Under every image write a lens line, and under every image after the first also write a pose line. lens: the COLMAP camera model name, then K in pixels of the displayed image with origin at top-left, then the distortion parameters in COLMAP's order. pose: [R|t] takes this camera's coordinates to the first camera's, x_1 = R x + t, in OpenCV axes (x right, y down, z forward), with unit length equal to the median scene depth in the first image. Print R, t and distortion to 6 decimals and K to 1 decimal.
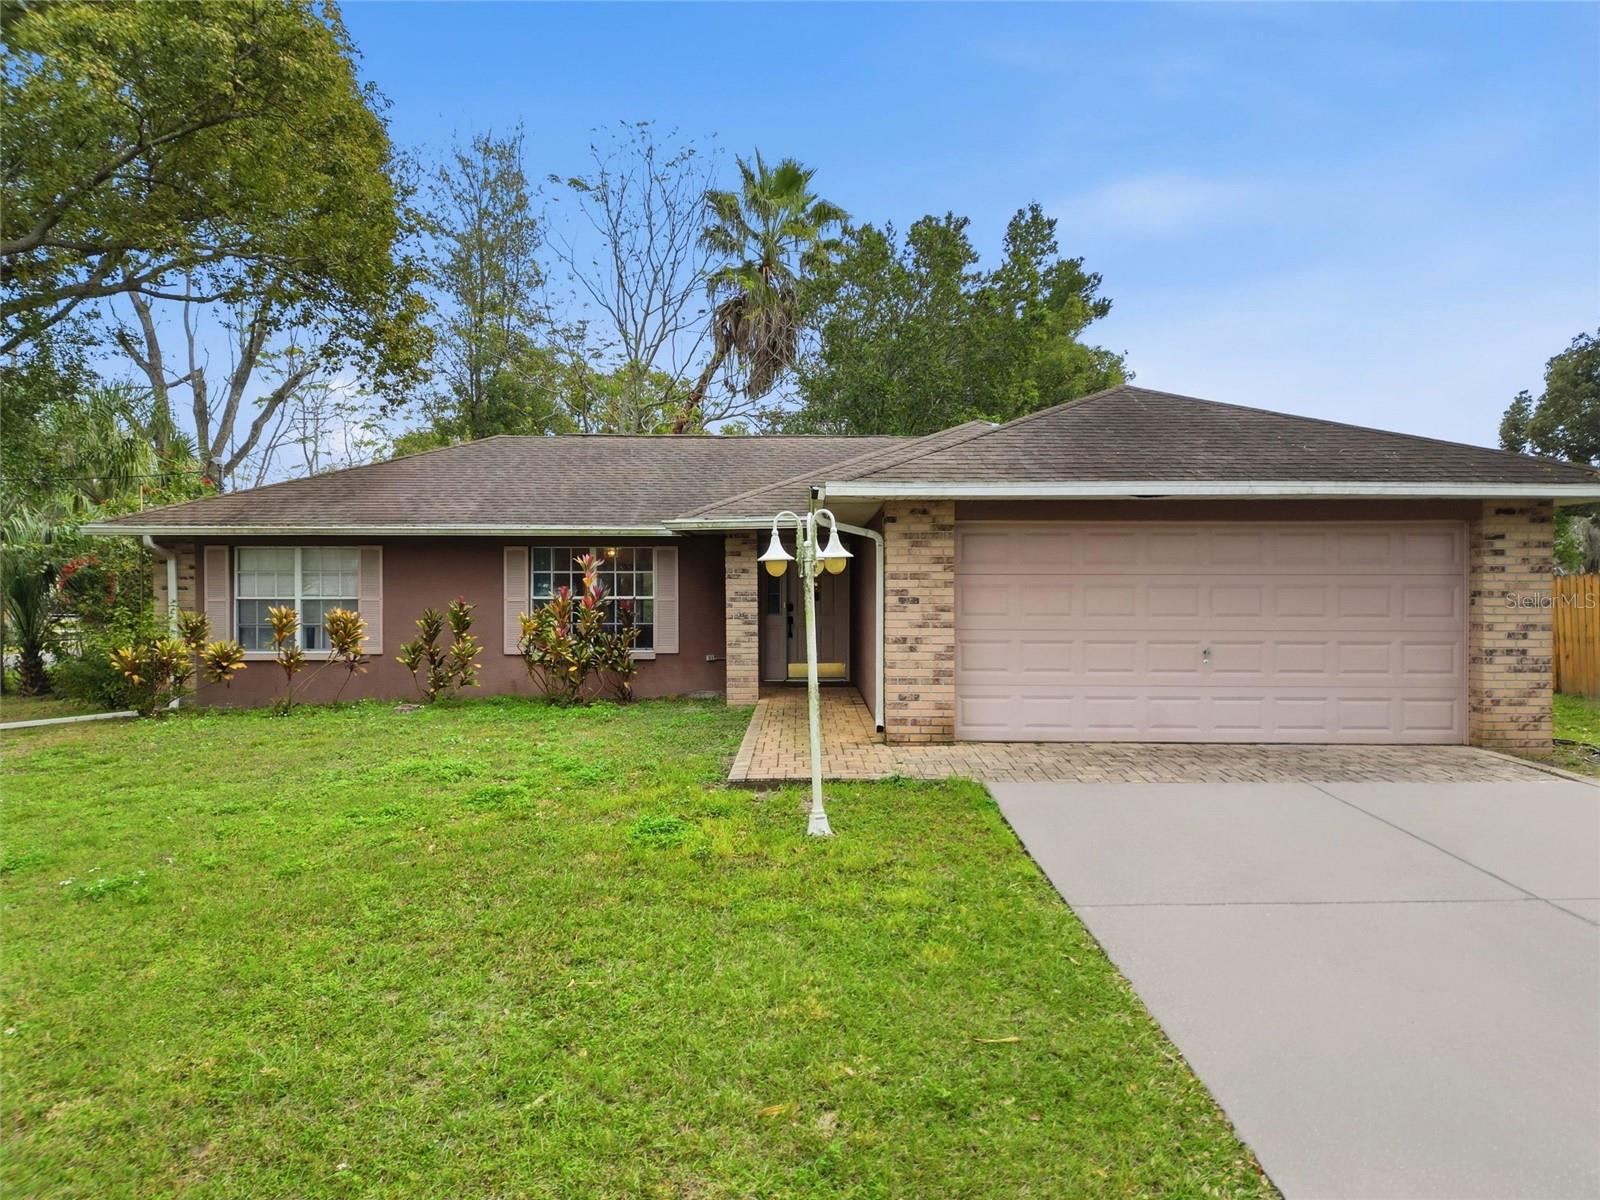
lens RADIAL K [[1105.8, 0, 800.0], [0, 1105.8, 600.0], [0, 0, 1]] dist [0.041933, -0.000933]
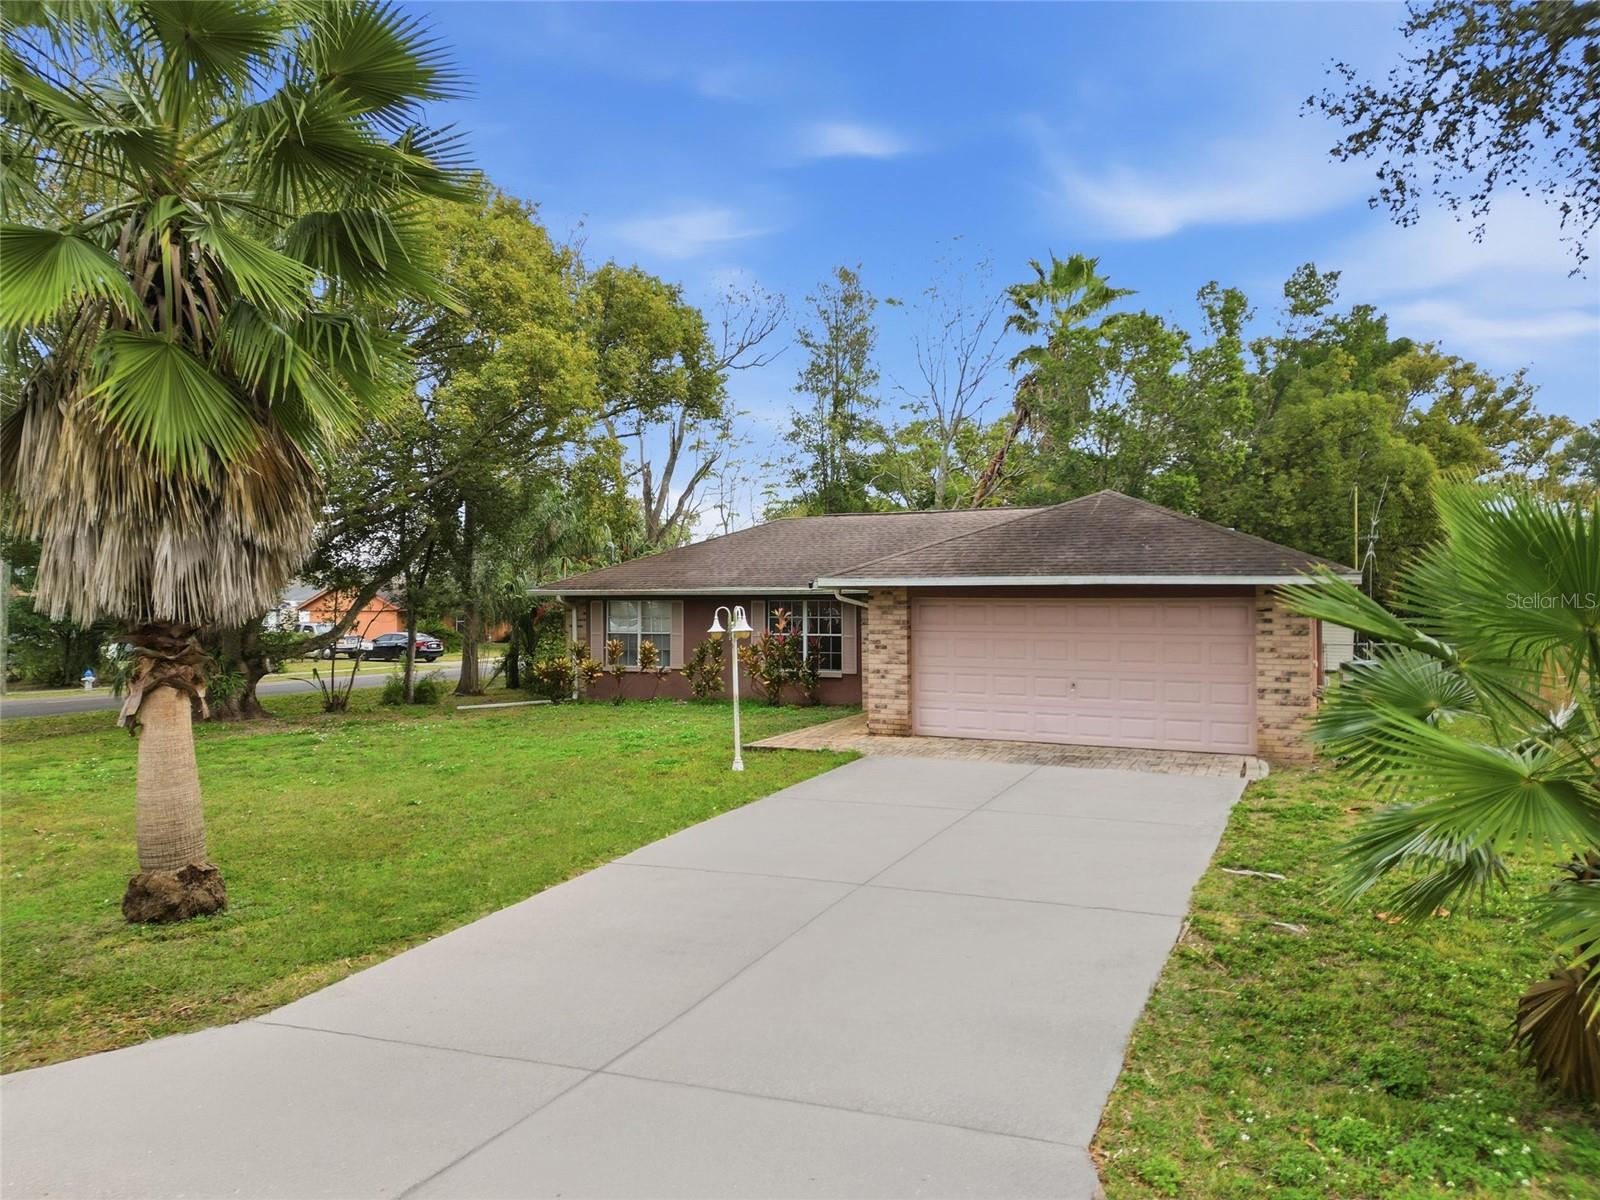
lens RADIAL K [[1105.8, 0, 800.0], [0, 1105.8, 600.0], [0, 0, 1]] dist [0.041933, -0.000933]
pose [[0.904347, -0.001047, -0.426796, 0.687128], [-0.004121, 0.999929, -0.011184, -0.050365], [0.426778, 0.011873, 0.904279, -0.529599]]
